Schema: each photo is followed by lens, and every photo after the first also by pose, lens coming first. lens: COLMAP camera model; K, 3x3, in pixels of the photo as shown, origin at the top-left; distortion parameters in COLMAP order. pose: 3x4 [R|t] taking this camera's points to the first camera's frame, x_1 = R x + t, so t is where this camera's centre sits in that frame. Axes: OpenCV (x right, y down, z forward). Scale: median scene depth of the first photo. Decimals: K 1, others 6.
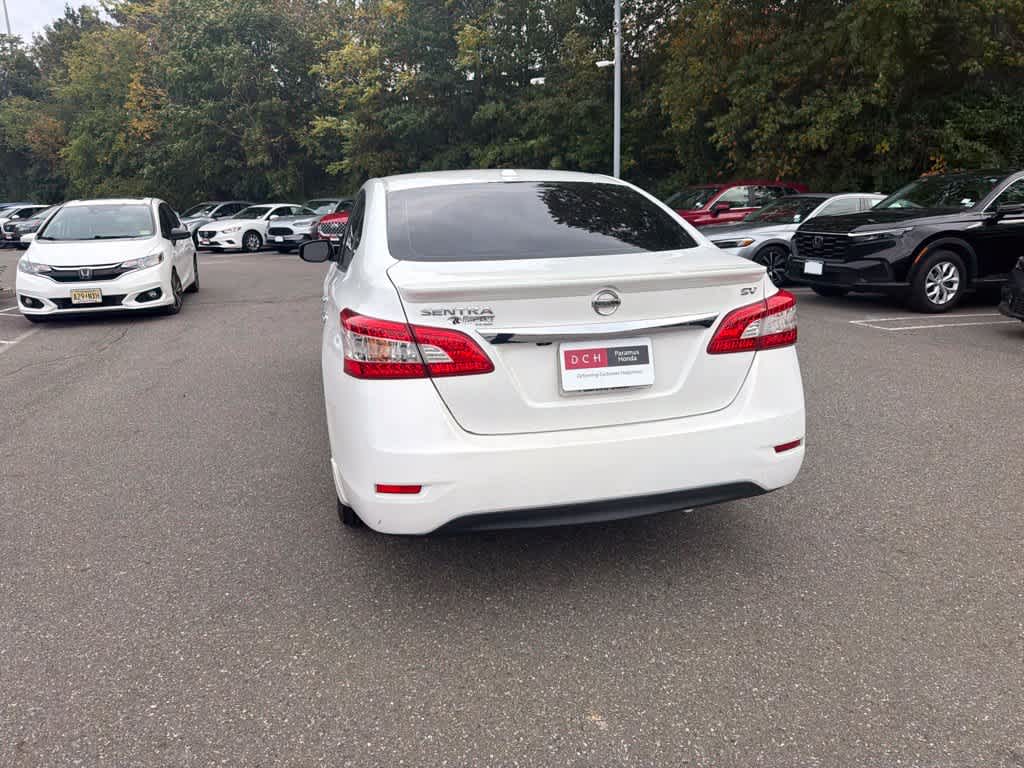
lens RADIAL K [[726.9, 0, 504.6], [0, 726.9, 385.0], [0, 0, 1]] dist [0.021196, -0.027453]
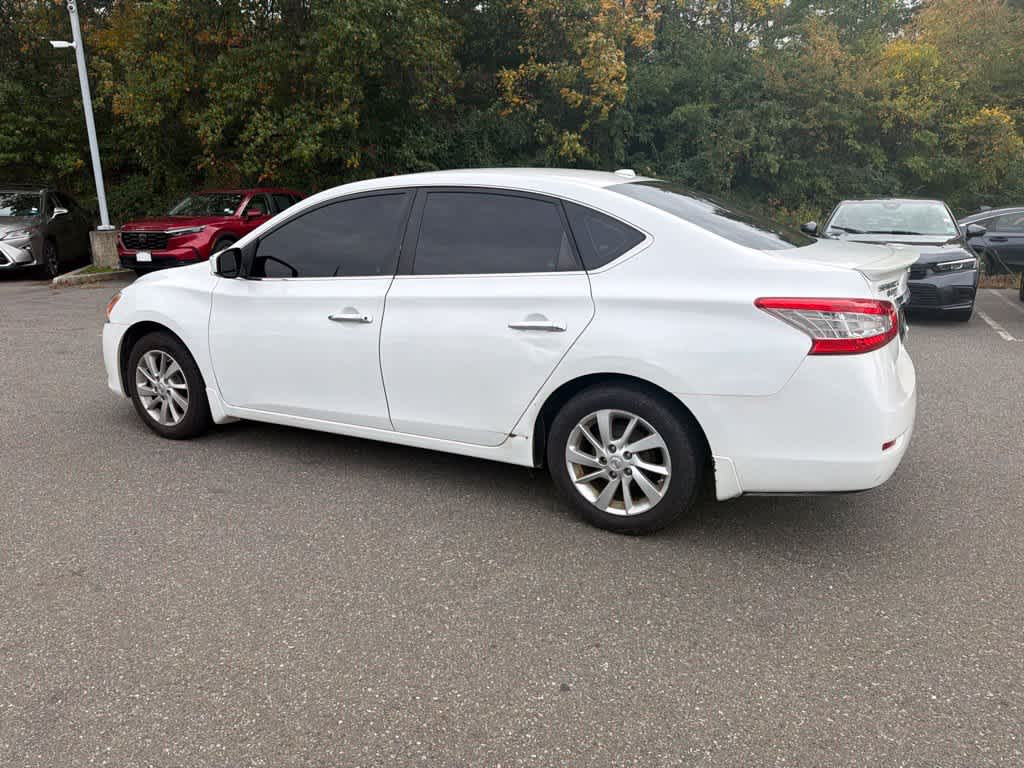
lens RADIAL K [[726.9, 0, 507.5], [0, 726.9, 374.4], [0, 0, 1]] dist [0.021196, -0.027453]
pose [[0.662704, -0.158941, 0.731820, -0.207175], [0.178370, 0.982595, 0.051881, -0.019716], [-0.727329, 0.096153, 0.679520, 0.096439]]
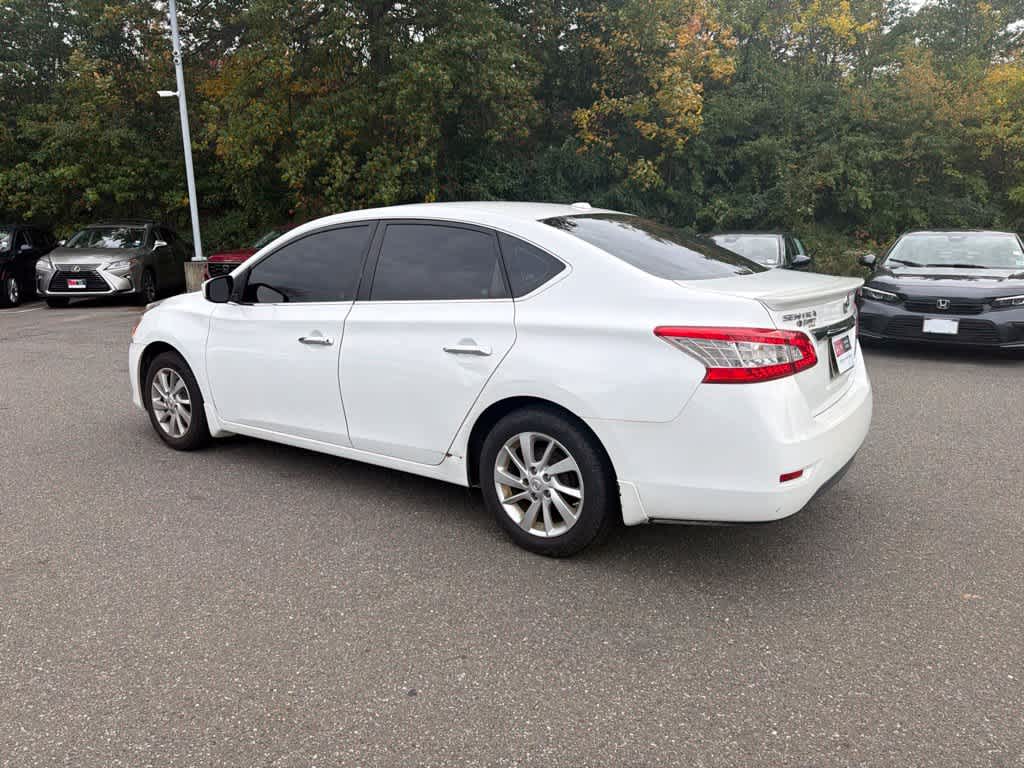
lens RADIAL K [[726.9, 0, 506.4], [0, 726.9, 374.0], [0, 0, 1]] dist [0.021196, -0.027453]
pose [[0.757479, -0.109338, 0.643638, -0.180087], [0.154381, 0.987914, -0.013865, -0.009623], [-0.634343, 0.109868, 0.765204, 0.059047]]
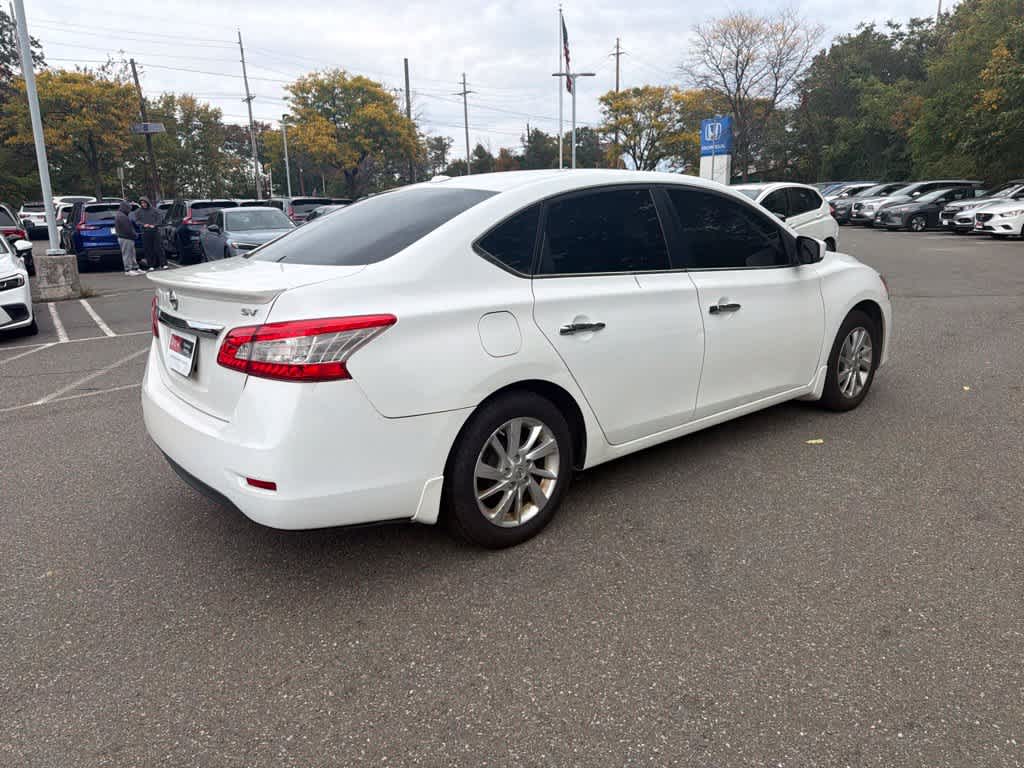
lens RADIAL K [[726.9, 0, 507.8], [0, 726.9, 385.5], [0, 0, 1]] dist [0.021196, -0.027453]
pose [[0.439105, 0.232494, -0.867832, 0.218957], [-0.203724, 0.966543, 0.155859, -0.041369], [0.875033, 0.108360, 0.471778, 0.138157]]
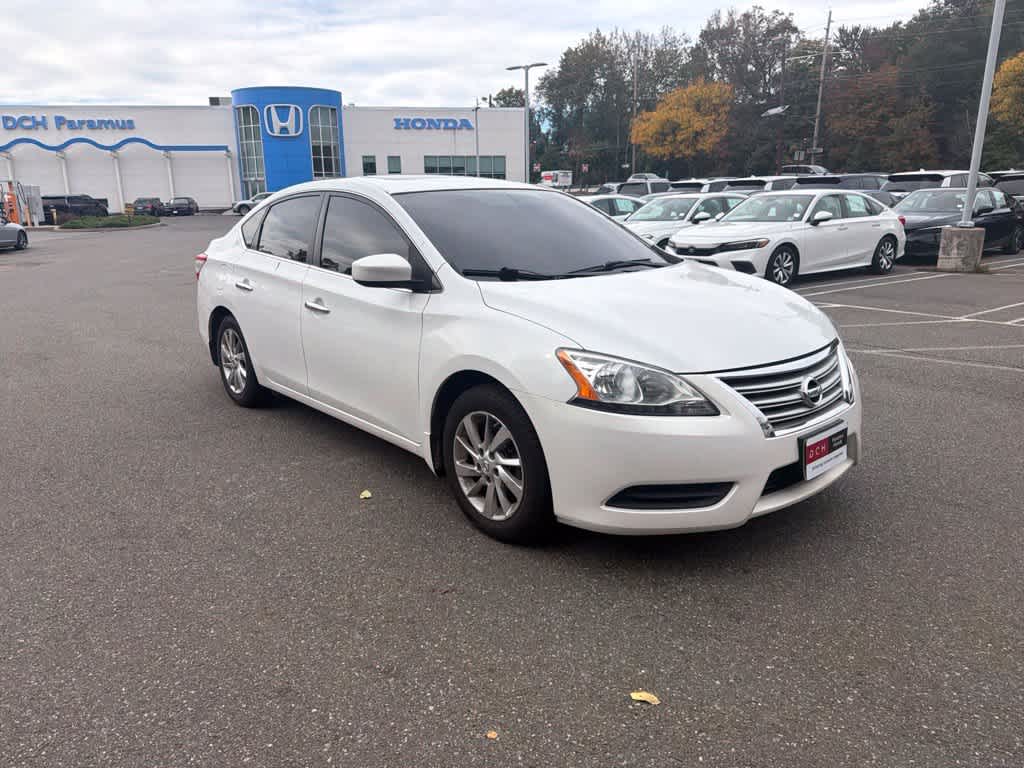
lens RADIAL K [[726.9, 0, 506.4], [0, 726.9, 377.3], [0, 0, 1]] dist [0.021196, -0.027453]
pose [[-0.892549, 0.151845, -0.424617, 0.090385], [-0.065867, 0.887609, 0.455864, -0.142949], [0.446114, 0.434849, -0.782233, 0.552006]]
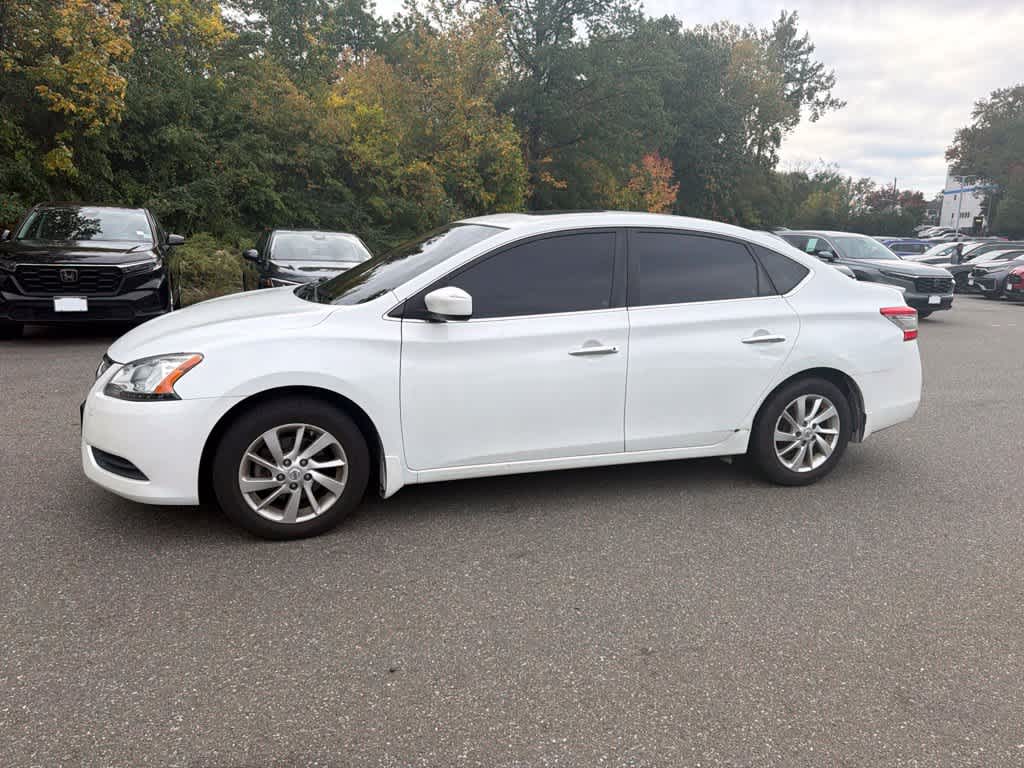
lens RADIAL K [[726.9, 0, 507.9], [0, 726.9, 375.7], [0, 0, 1]] dist [0.021196, -0.027453]
pose [[-0.103285, -0.171826, 0.979698, -0.297717], [0.218011, 0.957104, 0.190847, -0.077235], [-0.970466, 0.233297, -0.061394, 0.330238]]
